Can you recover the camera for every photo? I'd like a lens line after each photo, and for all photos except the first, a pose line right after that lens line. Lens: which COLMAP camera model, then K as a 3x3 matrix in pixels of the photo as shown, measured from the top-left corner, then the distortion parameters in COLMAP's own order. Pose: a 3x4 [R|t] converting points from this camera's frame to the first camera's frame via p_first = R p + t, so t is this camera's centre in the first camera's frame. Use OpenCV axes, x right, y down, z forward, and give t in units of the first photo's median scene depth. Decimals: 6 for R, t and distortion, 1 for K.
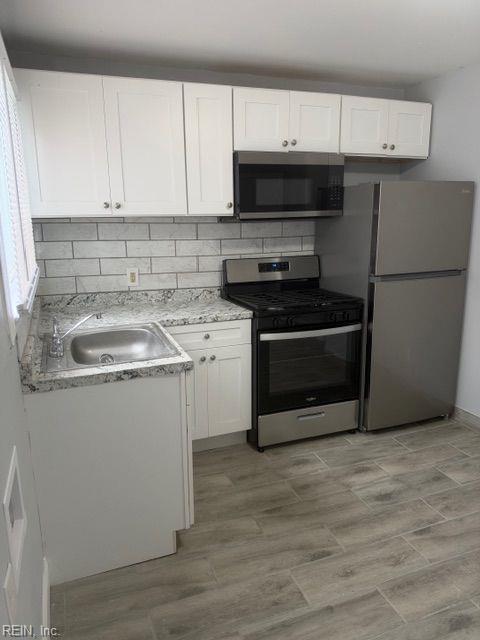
lens RADIAL K [[459.8, 0, 236.1], [0, 459.8, 320.6], [0, 0, 1]] dist [0.040749, -0.046041]
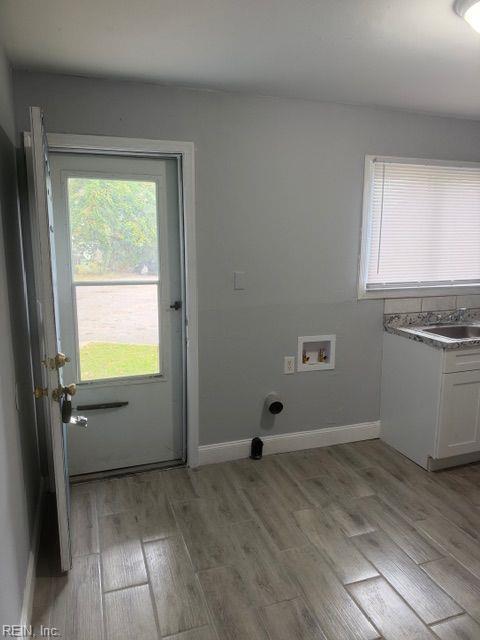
lens RADIAL K [[459.8, 0, 236.1], [0, 459.8, 320.6], [0, 0, 1]] dist [0.040749, -0.046041]
pose [[-0.051987, 0.180808, -0.982143, 0.930568], [-0.226584, 0.955689, 0.187932, -0.071571], [0.972603, 0.232308, -0.008715, 0.223663]]
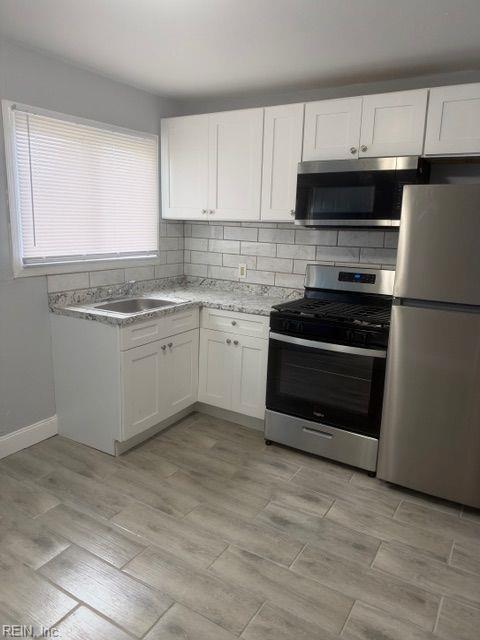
lens RADIAL K [[450.7, 0, 240.0], [0, 450.7, 320.0], [0, 0, 1]] dist [0.038254, -0.036350]
pose [[0.617974, 0.189133, -0.763110, 0.780232], [-0.214394, 0.974386, 0.067878, -0.051447], [0.756401, 0.121659, 0.642695, 0.262431]]
